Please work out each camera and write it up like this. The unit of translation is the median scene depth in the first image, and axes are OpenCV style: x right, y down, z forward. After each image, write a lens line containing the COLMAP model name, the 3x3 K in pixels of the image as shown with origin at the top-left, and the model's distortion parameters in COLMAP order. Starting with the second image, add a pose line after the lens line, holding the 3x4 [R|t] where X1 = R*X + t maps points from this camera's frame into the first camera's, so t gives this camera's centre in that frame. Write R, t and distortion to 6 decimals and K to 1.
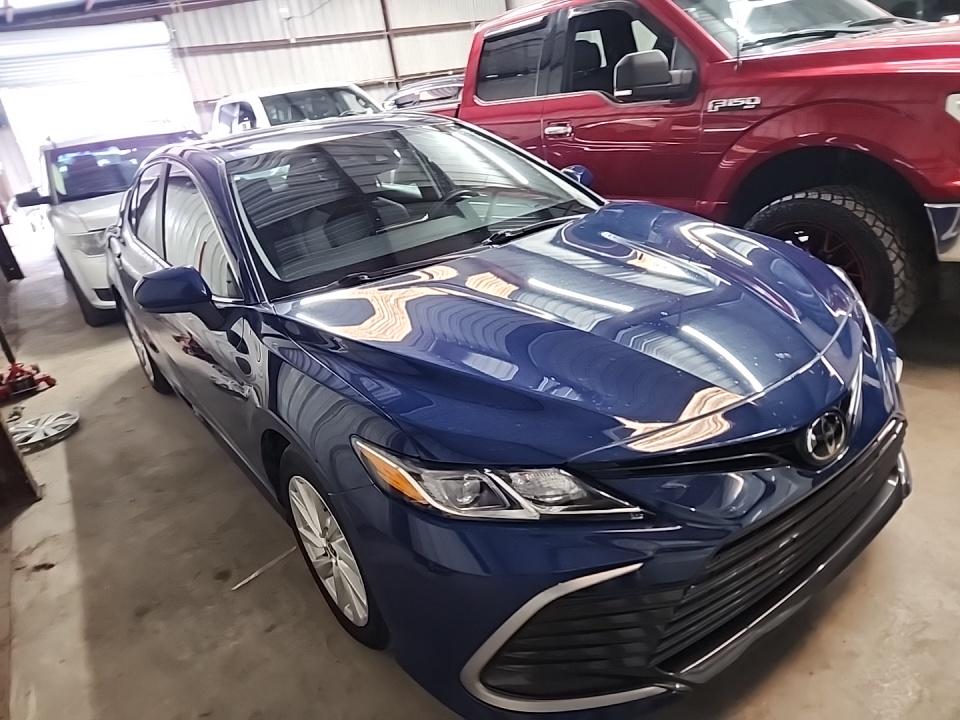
lens RADIAL K [[640.2, 0, 483.3], [0, 640.2, 363.9], [0, 0, 1]] dist [0.029406, -0.028020]
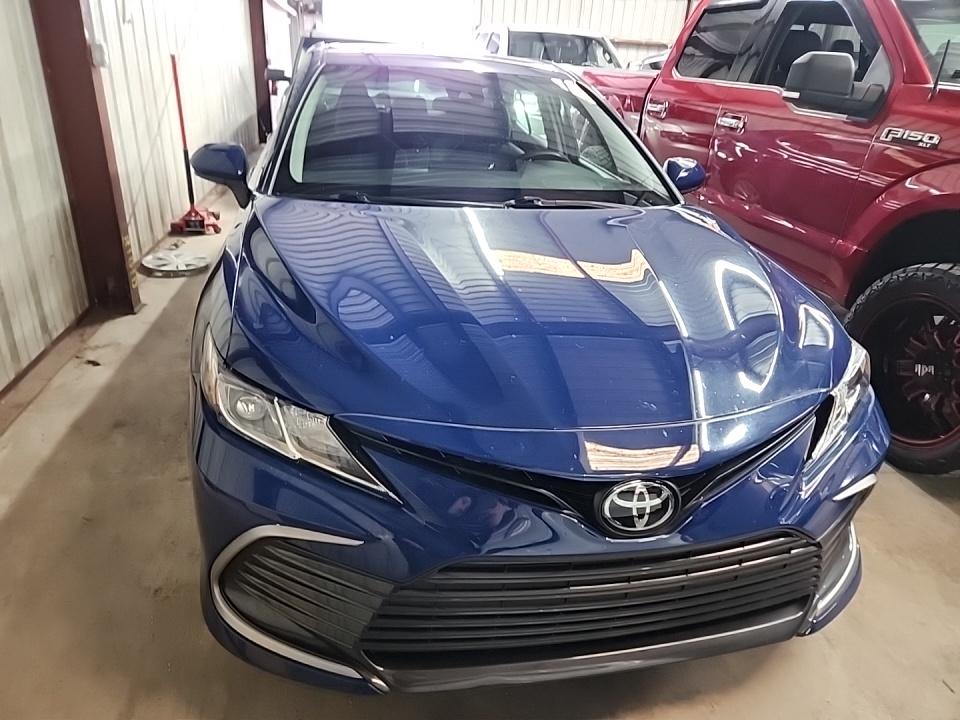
lens RADIAL K [[640.2, 0, 479.5], [0, 640.2, 355.6], [0, 0, 1]] dist [0.029406, -0.028020]
pose [[0.896290, 0.345494, -0.278024, 0.216515], [-0.332320, 0.938391, 0.094790, -0.037079], [0.293644, 0.007434, 0.955886, 0.054265]]
